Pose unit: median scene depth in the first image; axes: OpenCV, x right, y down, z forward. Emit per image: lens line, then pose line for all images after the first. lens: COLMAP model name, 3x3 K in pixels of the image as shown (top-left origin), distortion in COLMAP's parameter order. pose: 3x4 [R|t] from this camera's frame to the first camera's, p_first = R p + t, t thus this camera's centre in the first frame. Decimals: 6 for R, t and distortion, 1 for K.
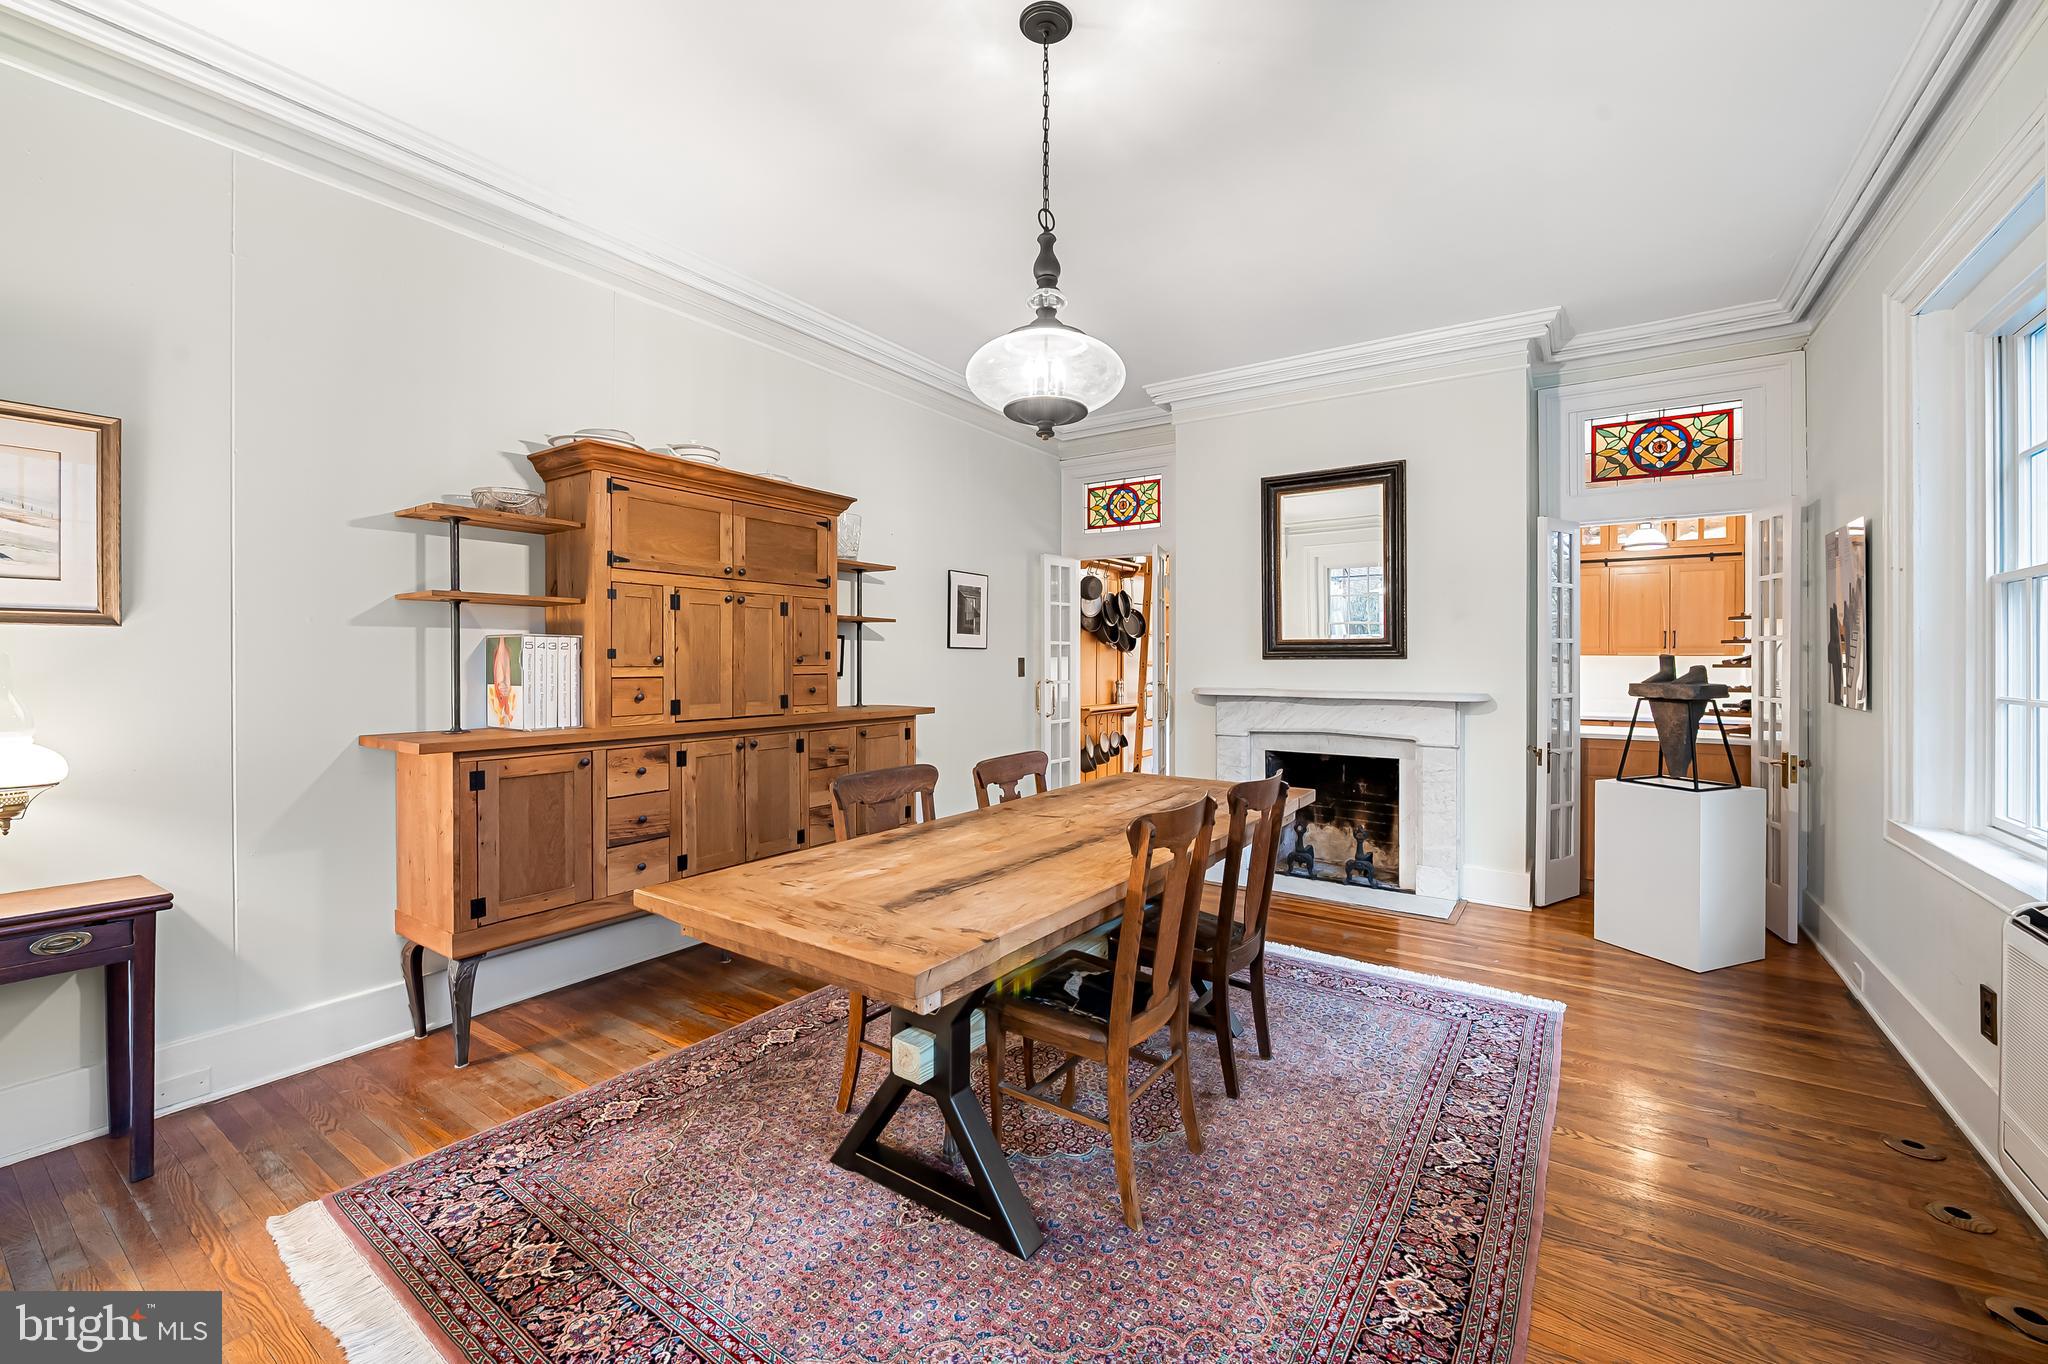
lens RADIAL K [[812.7, 0, 1028.1], [0, 812.7, 676.4], [0, 0, 1]] dist [-0.003403, -0.000786]
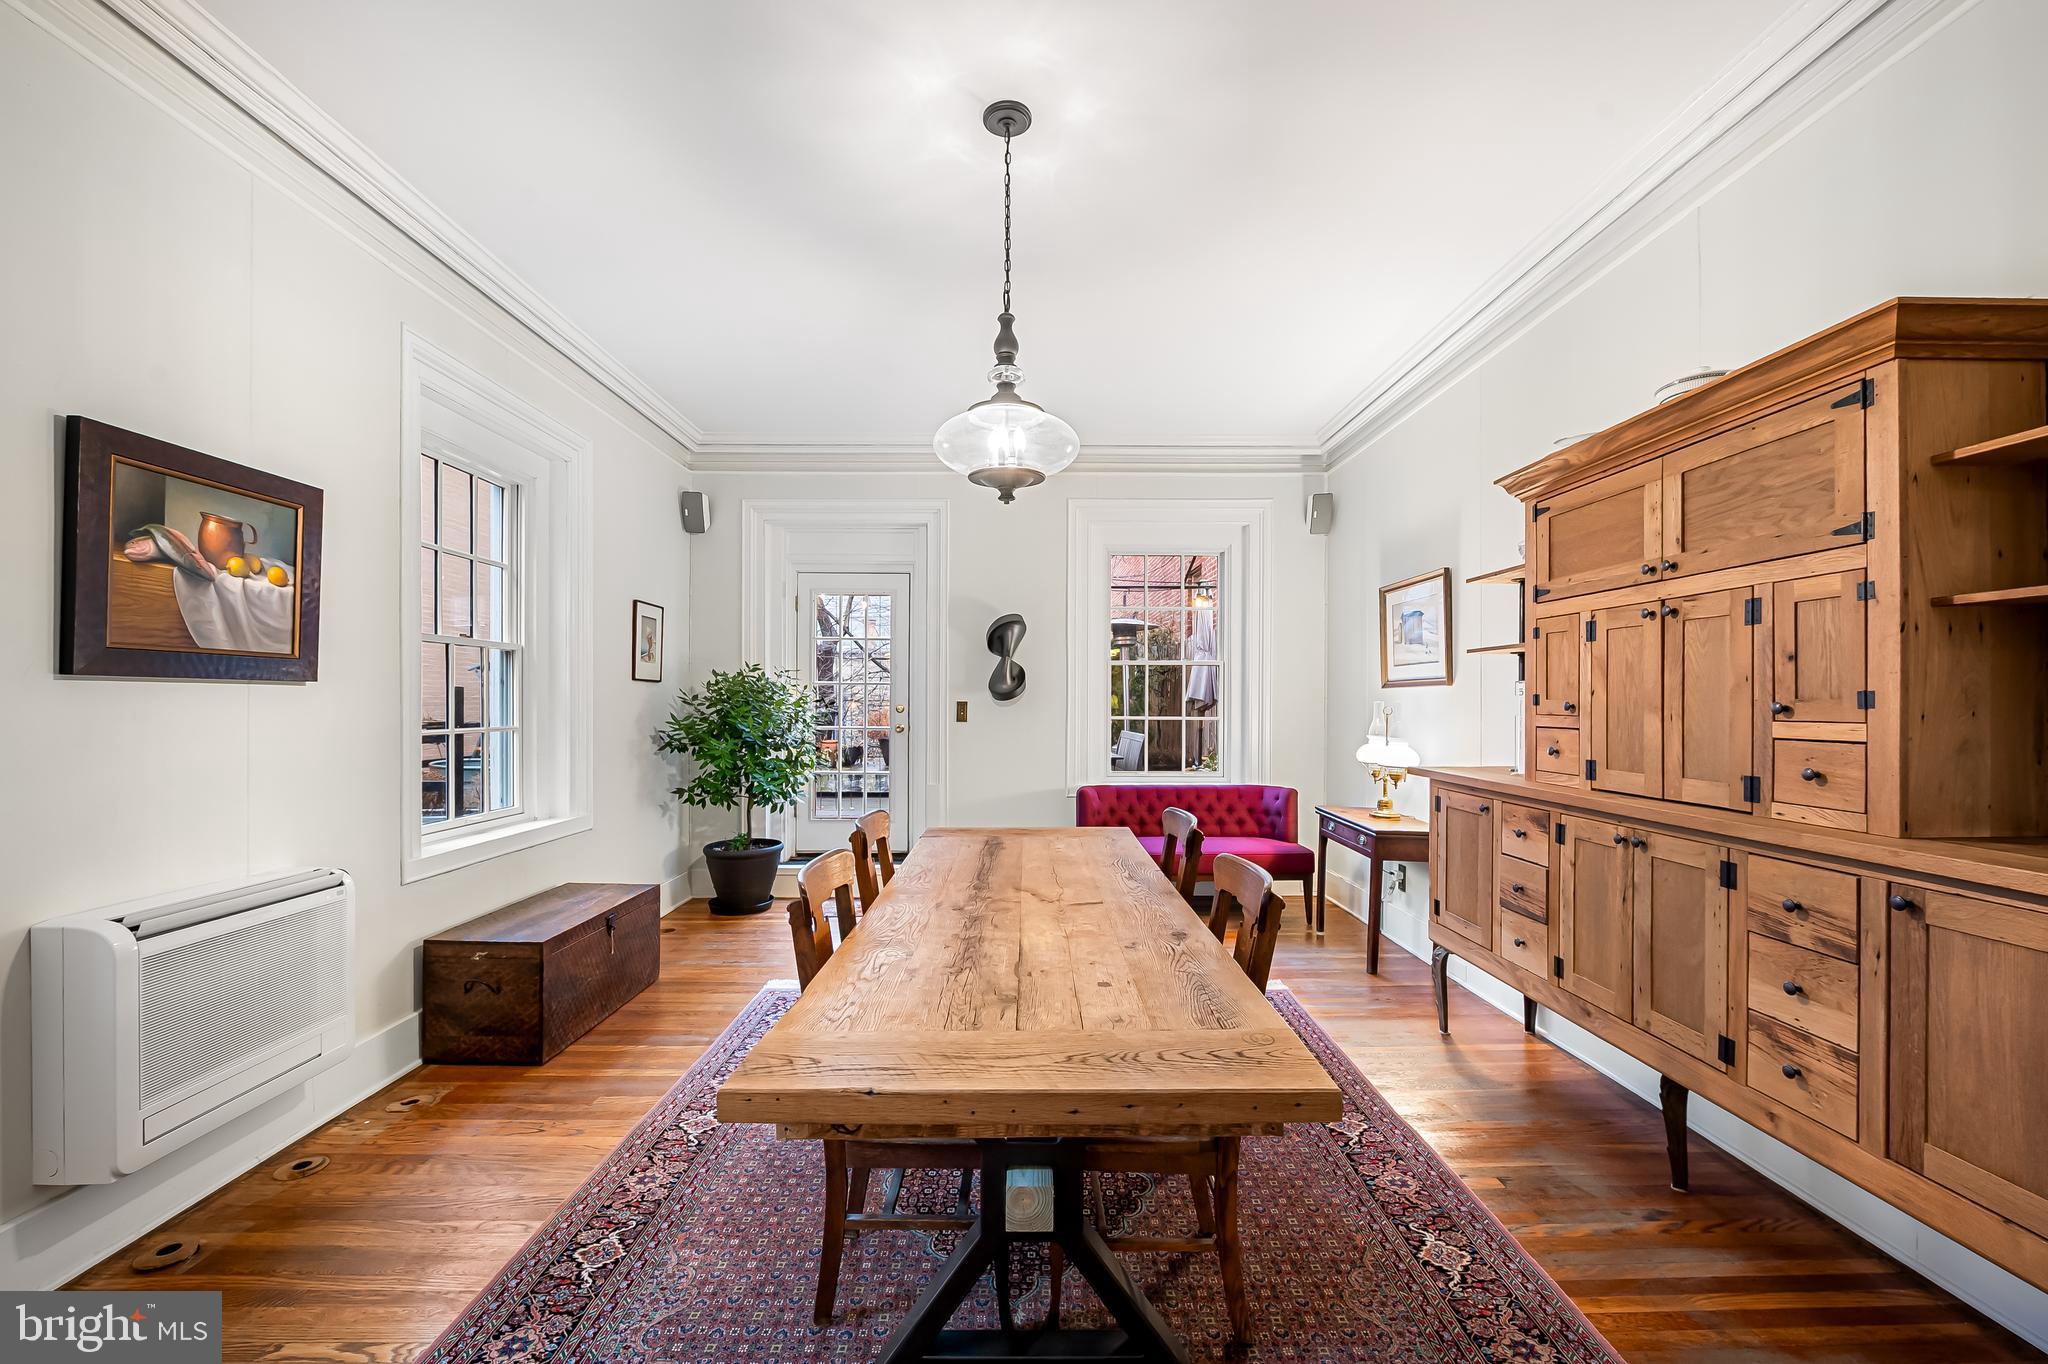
lens RADIAL K [[812.7, 0, 1028.1], [0, 812.7, 676.4], [0, 0, 1]] dist [-0.003403, -0.000786]
pose [[-0.813384, -0.010892, -0.581625, 0.453779], [-0.004926, 0.999918, -0.011836, -0.038940], [0.581707, -0.006762, -0.813371, 1.367465]]
